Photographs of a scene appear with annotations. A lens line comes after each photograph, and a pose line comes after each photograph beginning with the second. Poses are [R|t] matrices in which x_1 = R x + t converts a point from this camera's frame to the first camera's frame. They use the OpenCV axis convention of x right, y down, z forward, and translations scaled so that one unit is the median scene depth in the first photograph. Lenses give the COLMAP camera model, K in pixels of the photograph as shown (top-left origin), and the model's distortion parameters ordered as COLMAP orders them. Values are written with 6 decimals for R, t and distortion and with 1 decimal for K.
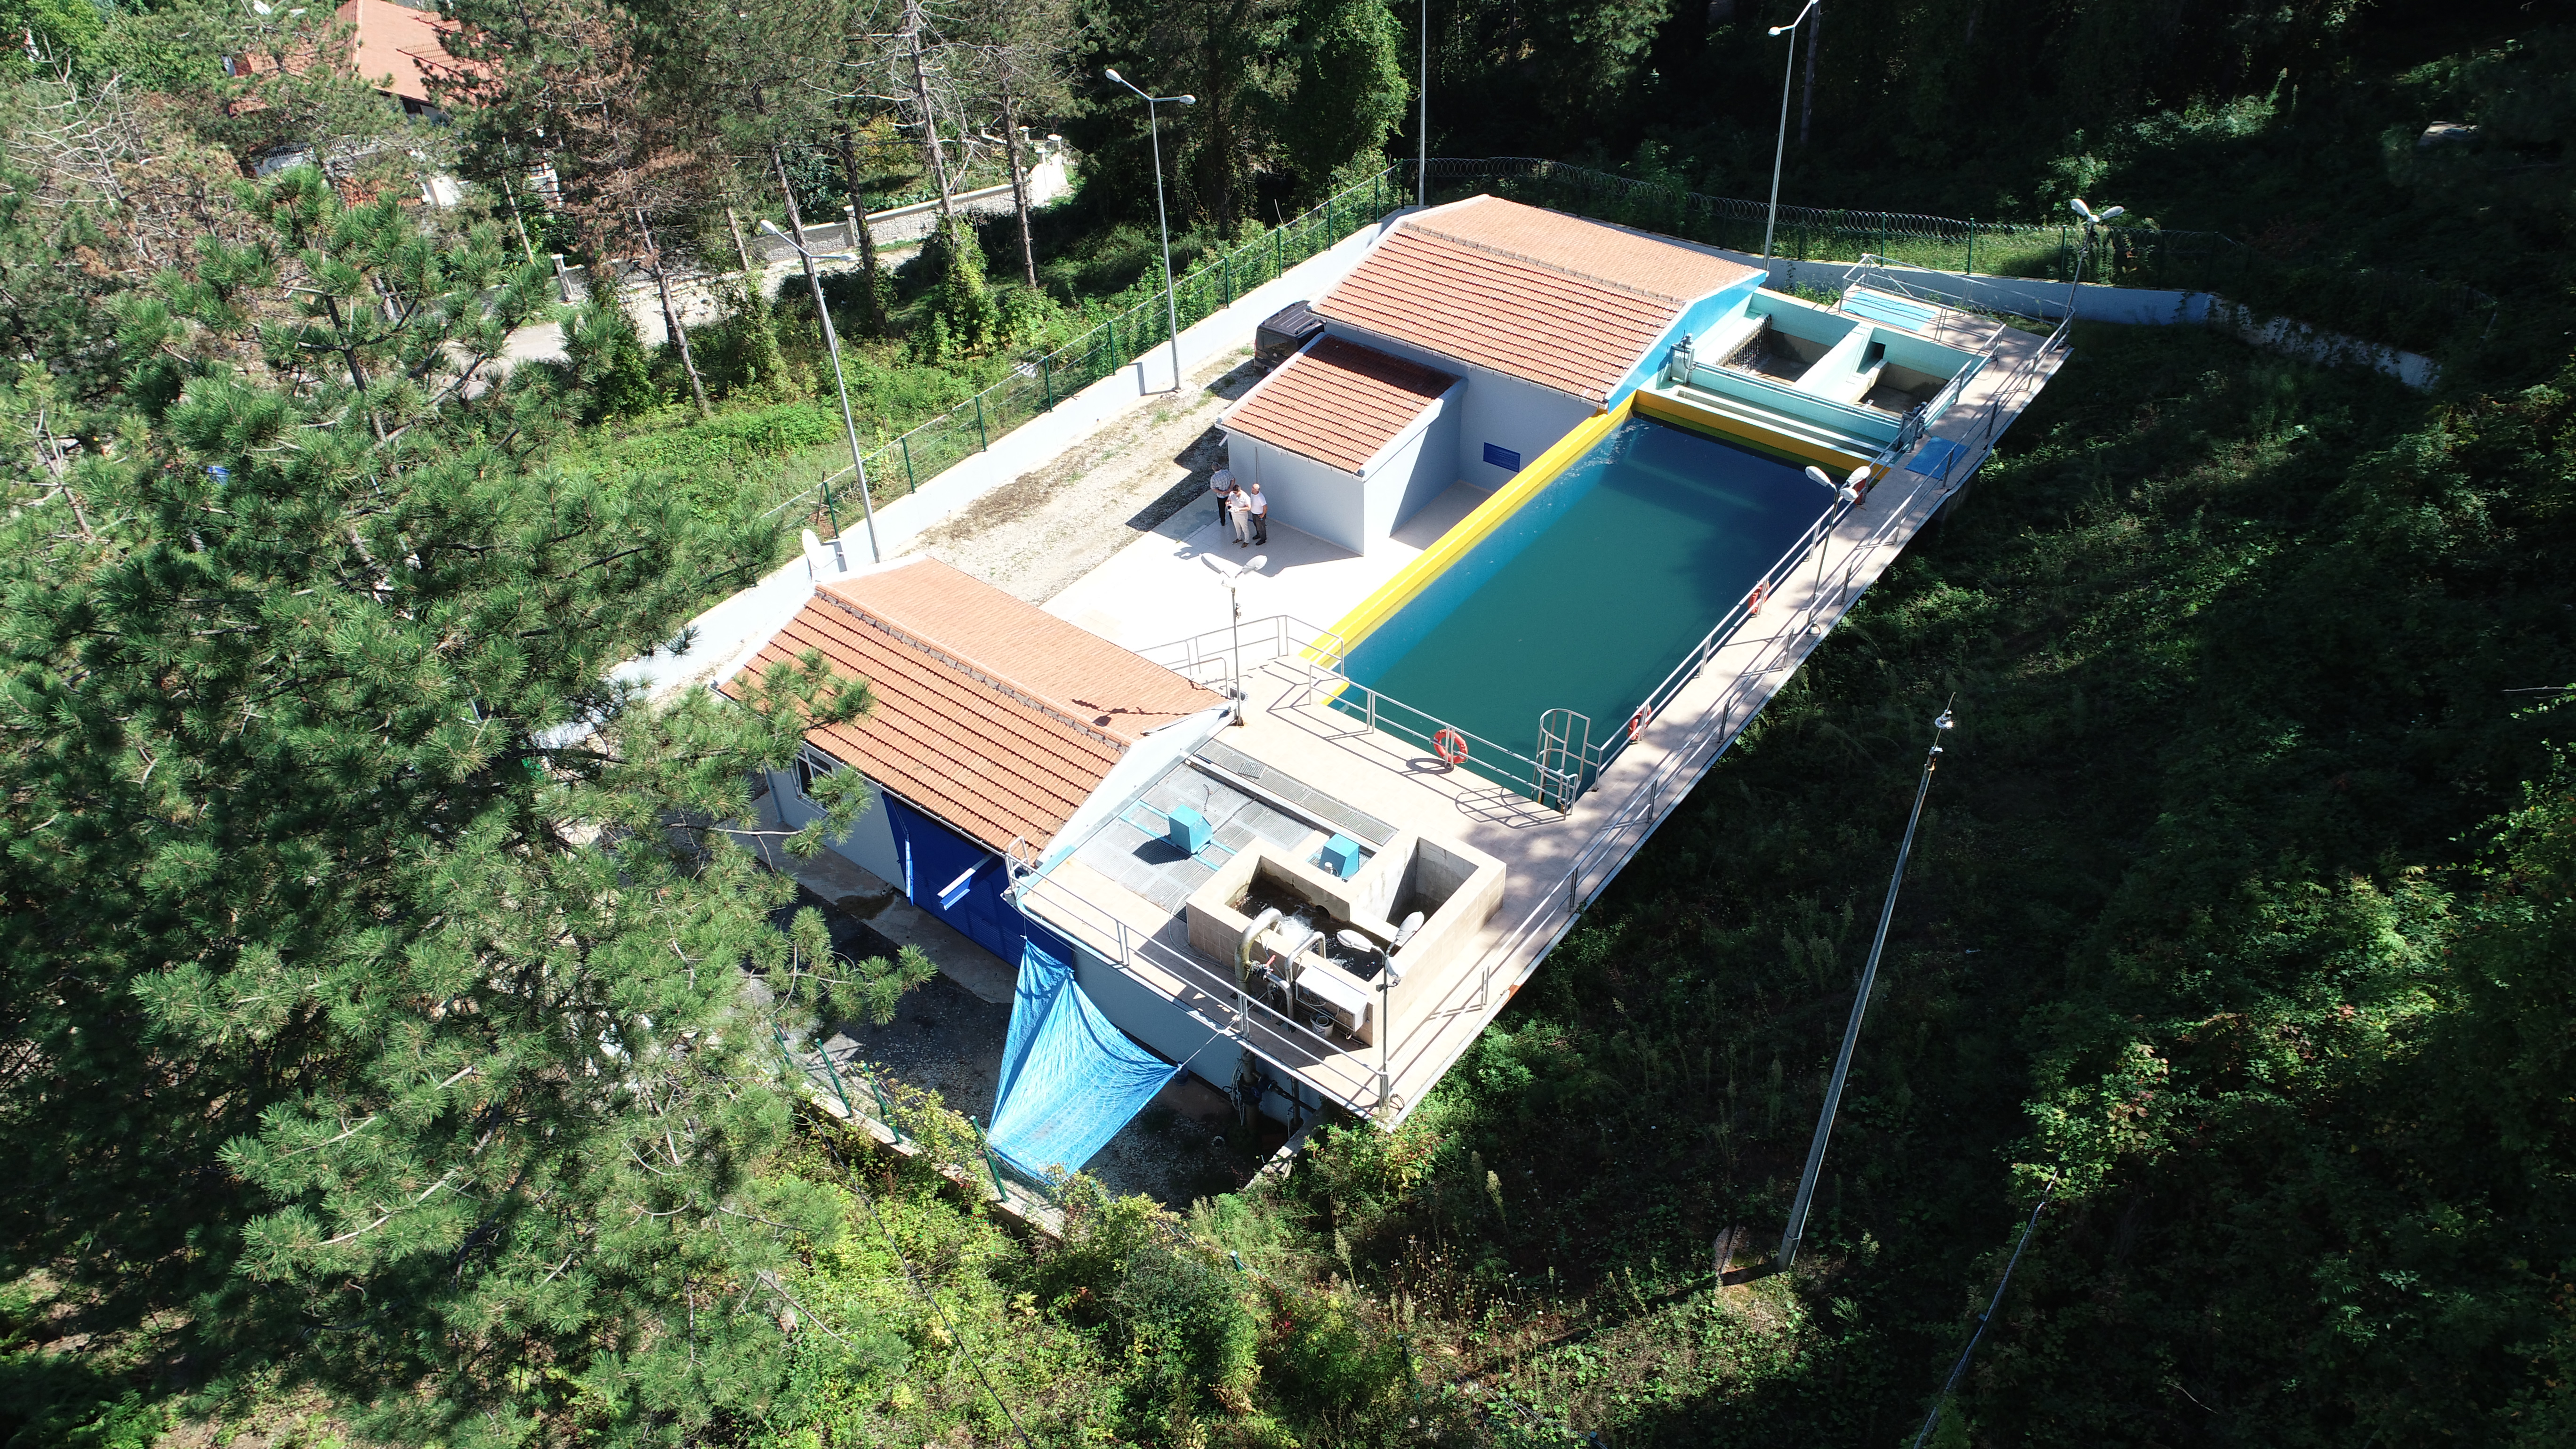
lens RADIAL K [[1724.5, 0, 1294.6], [0, 1724.5, 734.9], [0, 0, 1]] dist [-0.001619, -0.002081]
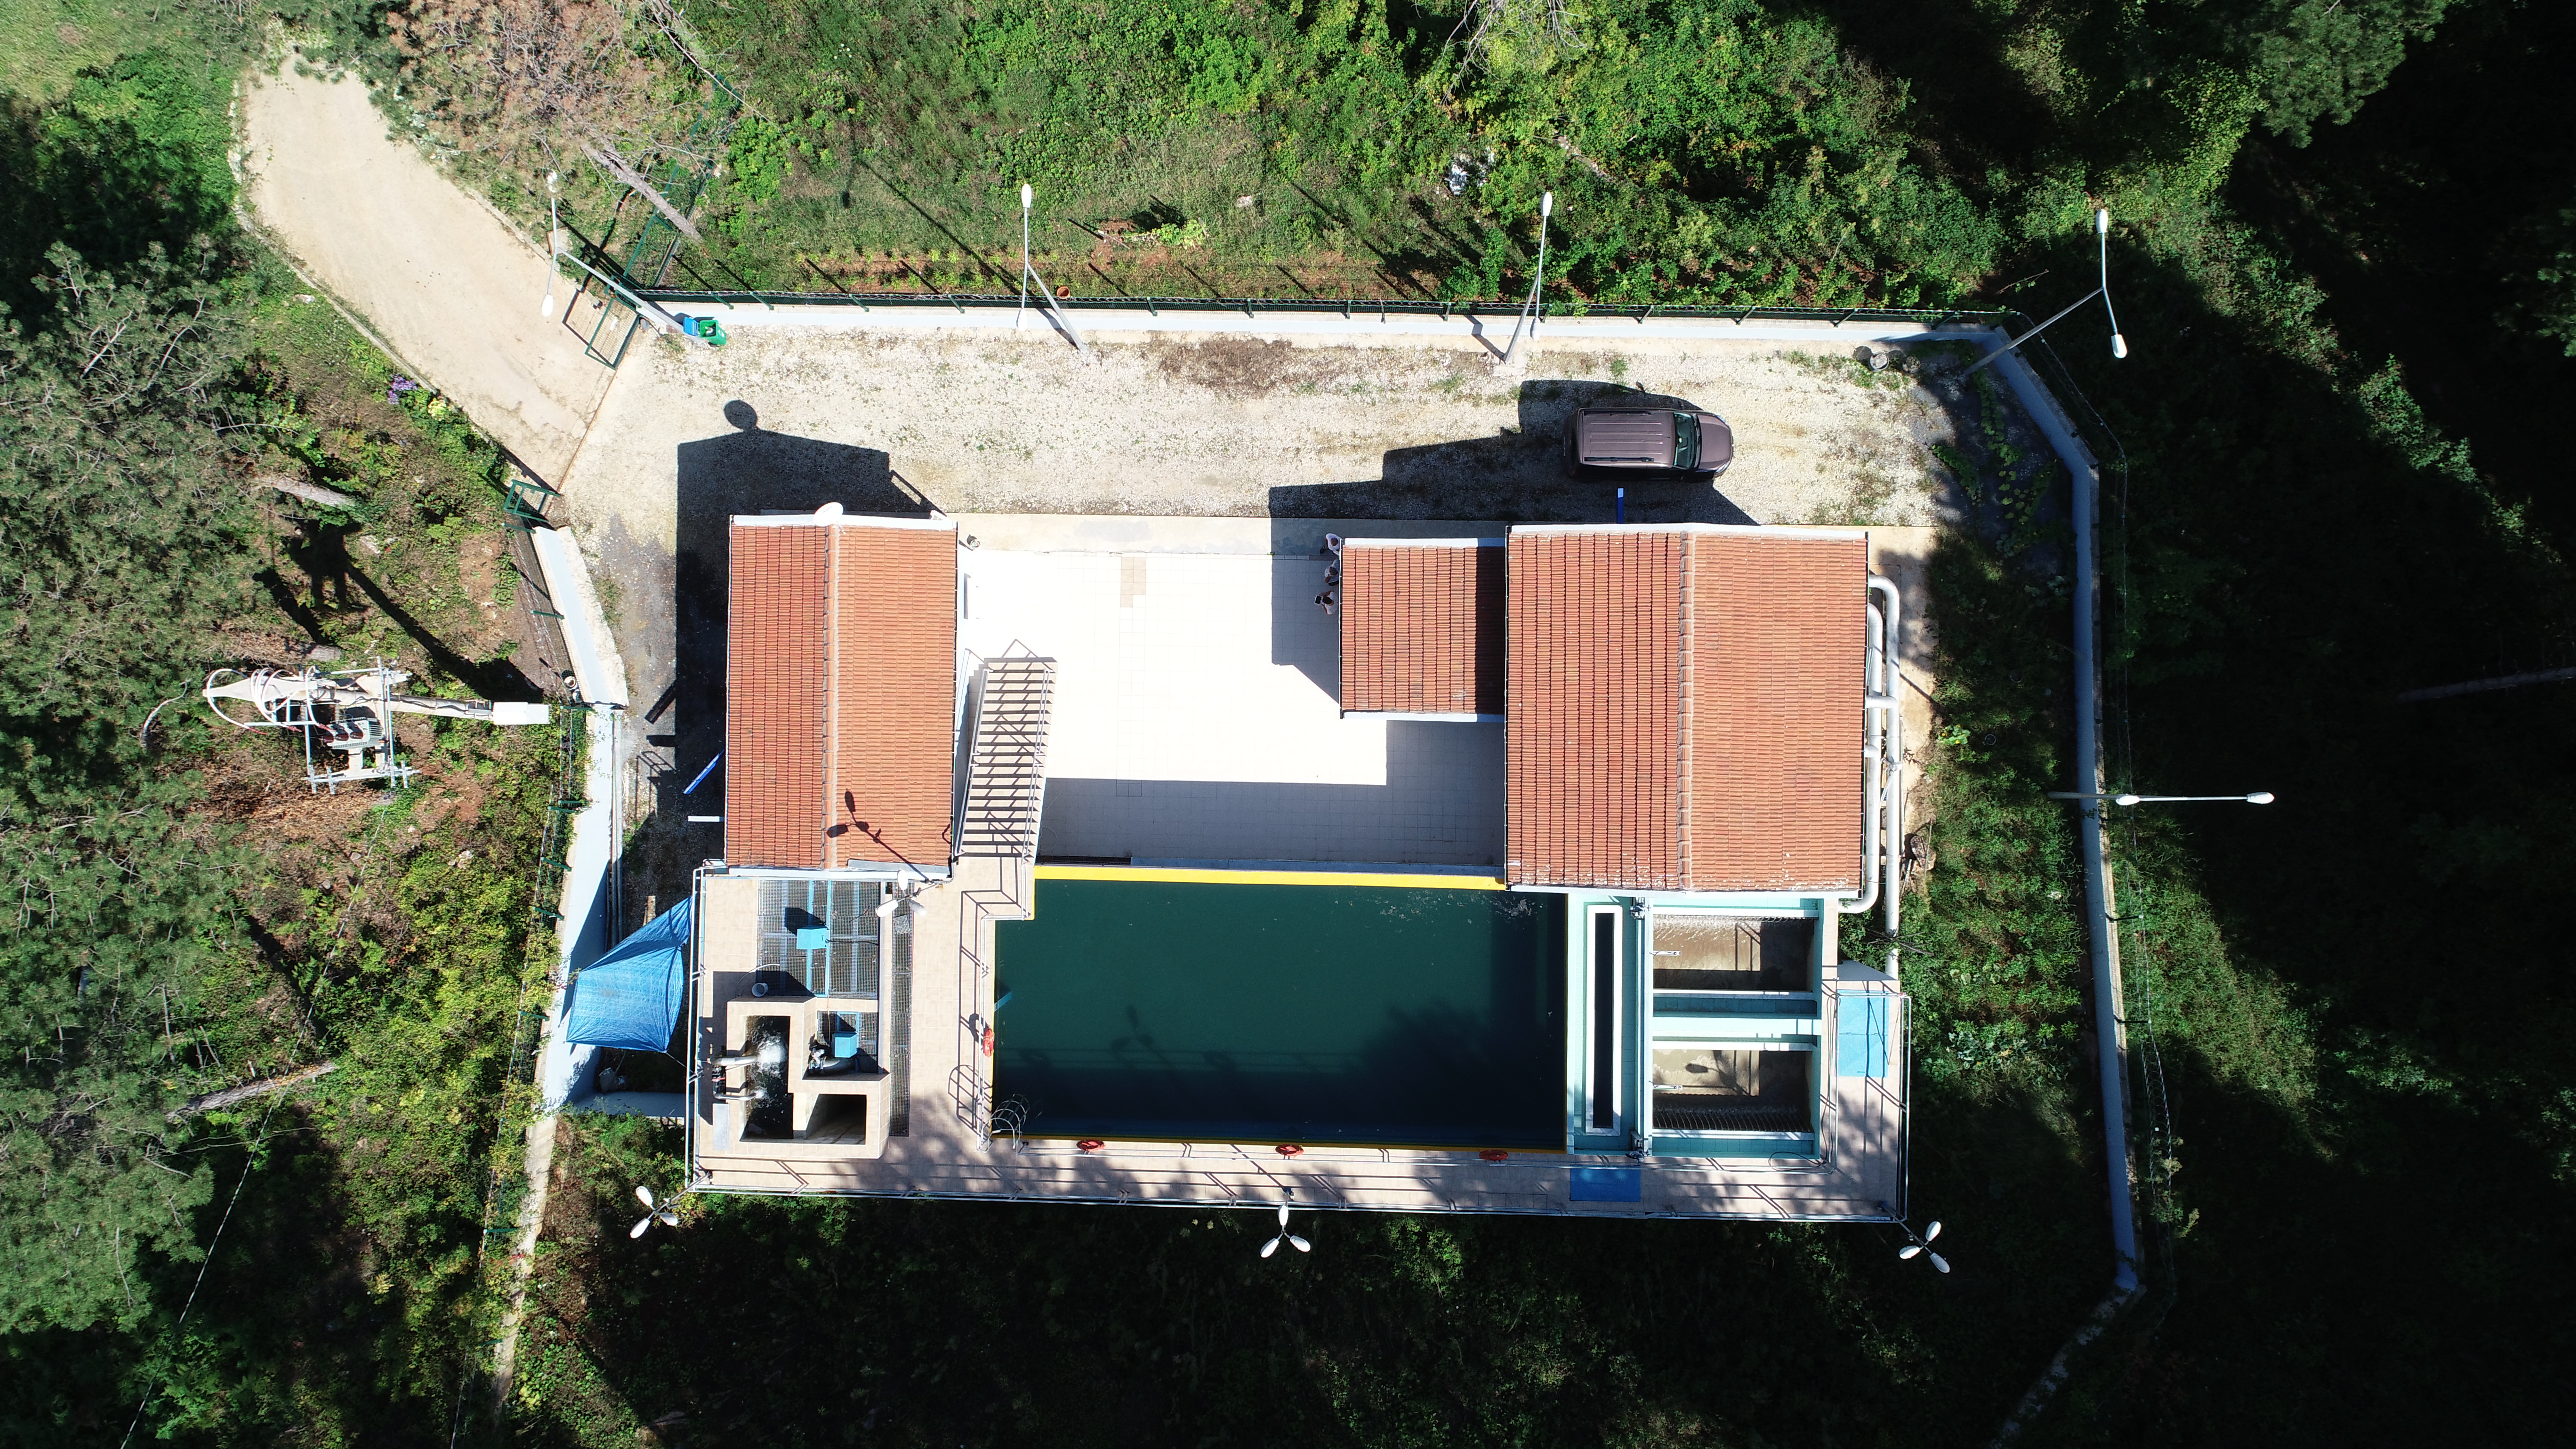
lens RADIAL K [[1746.8, 0, 1283.7], [0, 1746.8, 716.9], [0, 0, 1]] dist [0.005681, -0.002134]
pose [[0.593425, 0.804869, 0.005603, 0.011440], [-0.505420, 0.367207, 0.780839, -0.874792], [0.626416, -0.466202, 0.624707, 0.276135]]
